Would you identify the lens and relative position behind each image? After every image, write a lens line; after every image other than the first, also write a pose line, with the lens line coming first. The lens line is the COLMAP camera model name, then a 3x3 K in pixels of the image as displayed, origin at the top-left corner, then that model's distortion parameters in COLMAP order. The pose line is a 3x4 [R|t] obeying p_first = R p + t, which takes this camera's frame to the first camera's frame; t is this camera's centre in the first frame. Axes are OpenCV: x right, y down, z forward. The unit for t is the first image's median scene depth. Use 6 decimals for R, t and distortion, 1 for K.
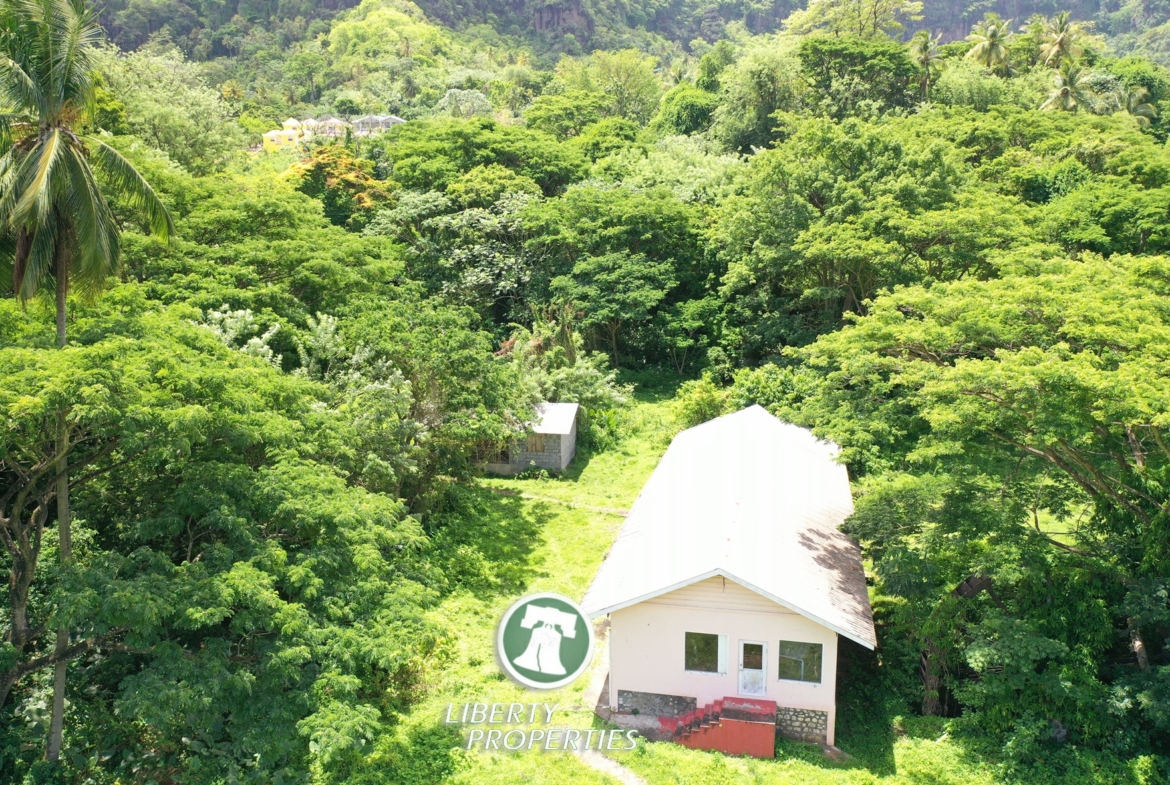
lens RADIAL K [[927.7, 0, 589.8], [0, 927.7, 393.3], [0, 0, 1]] dist [-0.002438, 0.002771]
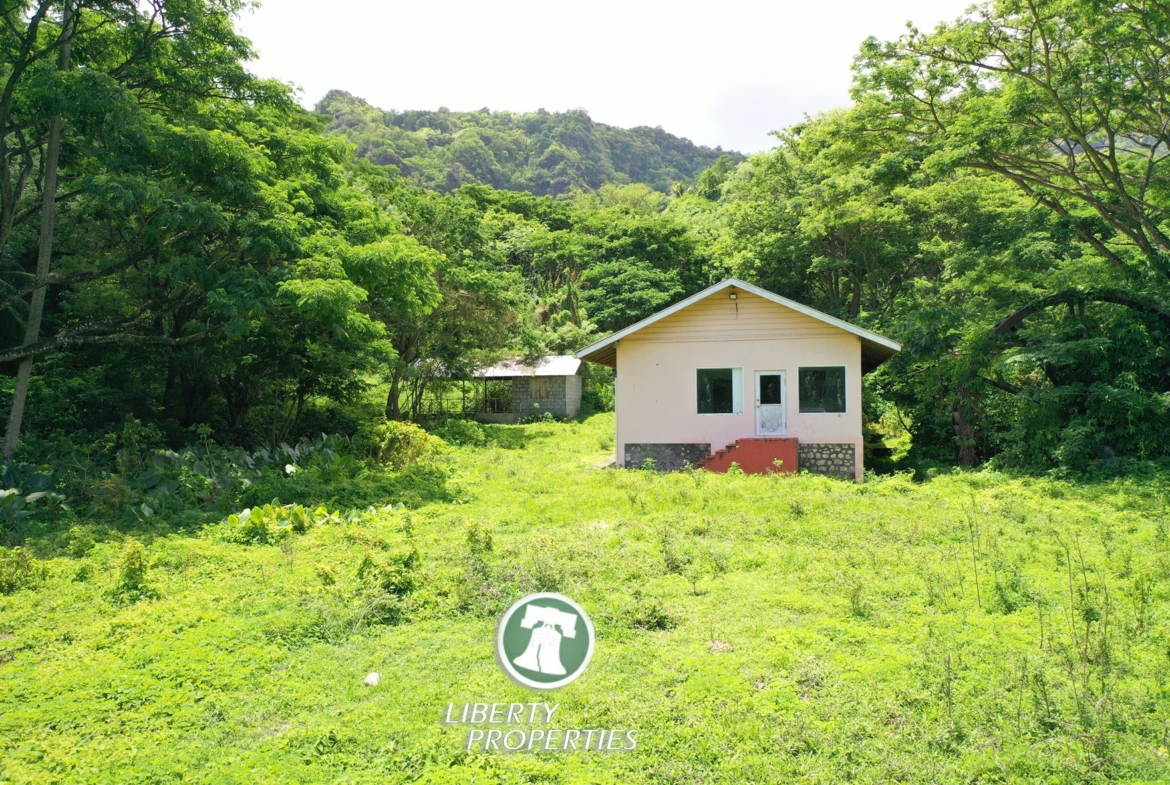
lens RADIAL K [[927.7, 0, 581.6], [0, 927.7, 392.9], [0, 0, 1]] dist [-0.002438, 0.002771]
pose [[0.999874, 0.002148, -0.015710, 0.000793], [-0.005536, 0.975722, -0.218943, 0.274449], [0.014858, 0.219002, 0.975611, 0.050979]]
